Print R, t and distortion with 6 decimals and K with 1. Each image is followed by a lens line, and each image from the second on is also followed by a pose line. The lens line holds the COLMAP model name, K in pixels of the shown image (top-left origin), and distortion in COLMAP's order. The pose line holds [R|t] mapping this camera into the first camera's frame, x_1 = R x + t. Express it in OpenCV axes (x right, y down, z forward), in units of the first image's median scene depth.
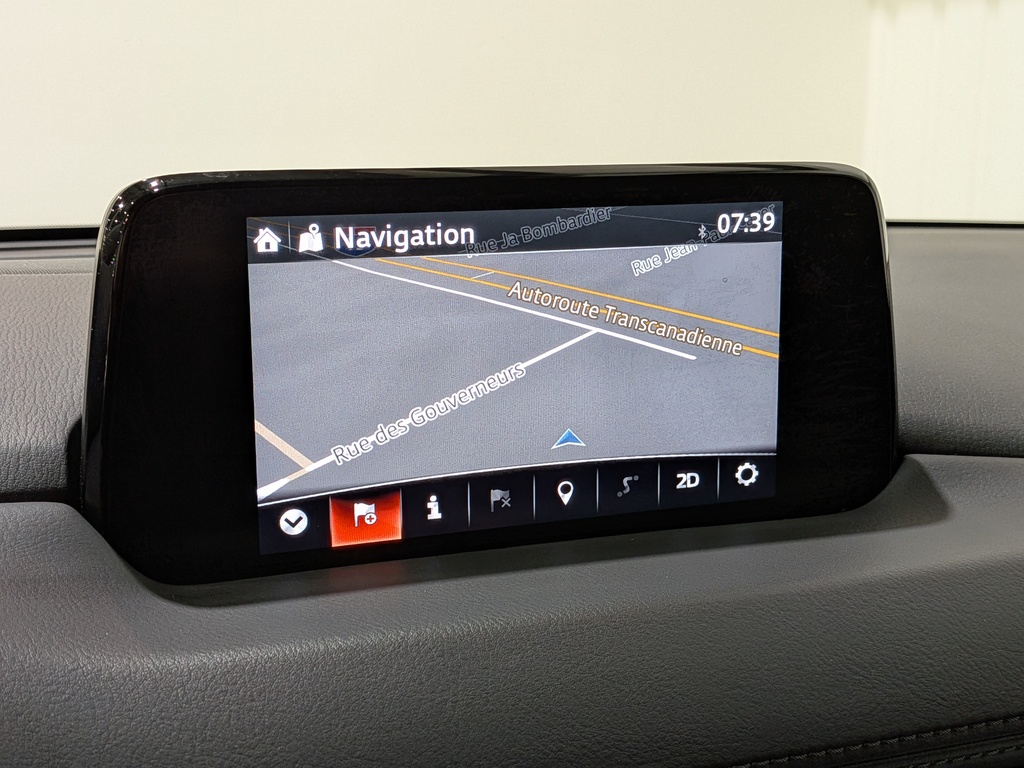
lens RADIAL K [[1534.1, 0, 516.6], [0, 1534.1, 409.5], [0, 0, 1]] dist [0.025673, 0.000000]
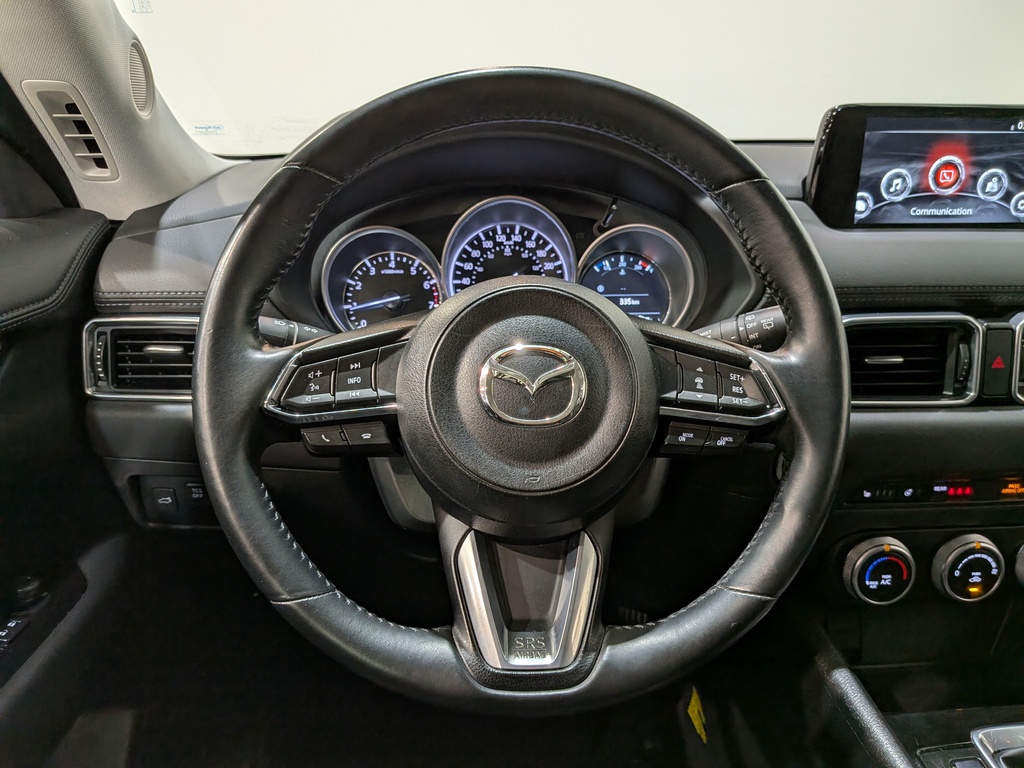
lens RADIAL K [[744.9, 0, 524.9], [0, 744.9, 377.3], [0, 0, 1]] dist [0.053554, -0.092719]
pose [[0.943047, 0.104822, -0.315713, -0.304449], [-0.060471, 0.987263, 0.147158, 0.239082], [0.327117, -0.119686, 0.937374, -0.849022]]
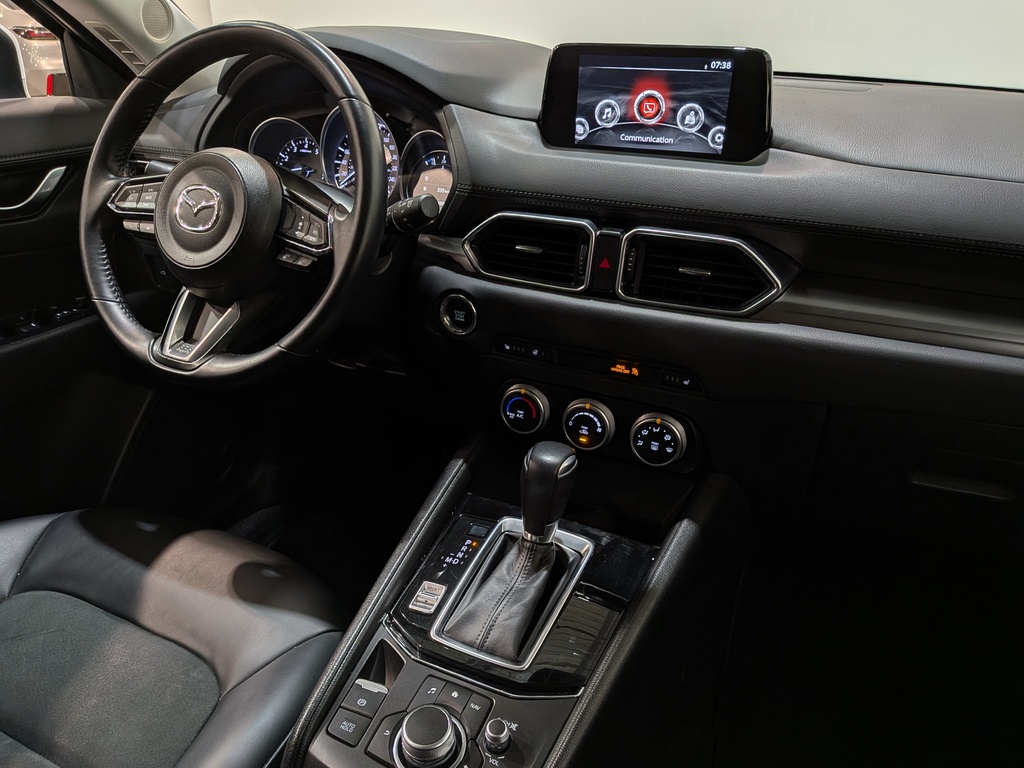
lens RADIAL K [[744.9, 0, 501.2], [0, 744.9, 399.5], [0, 0, 1]] dist [0.053554, -0.092719]
pose [[0.662319, 0.345274, -0.664920, 1.360932], [-0.150577, 0.930717, 0.333306, 0.099153], [0.733934, -0.120634, 0.668422, -0.630066]]
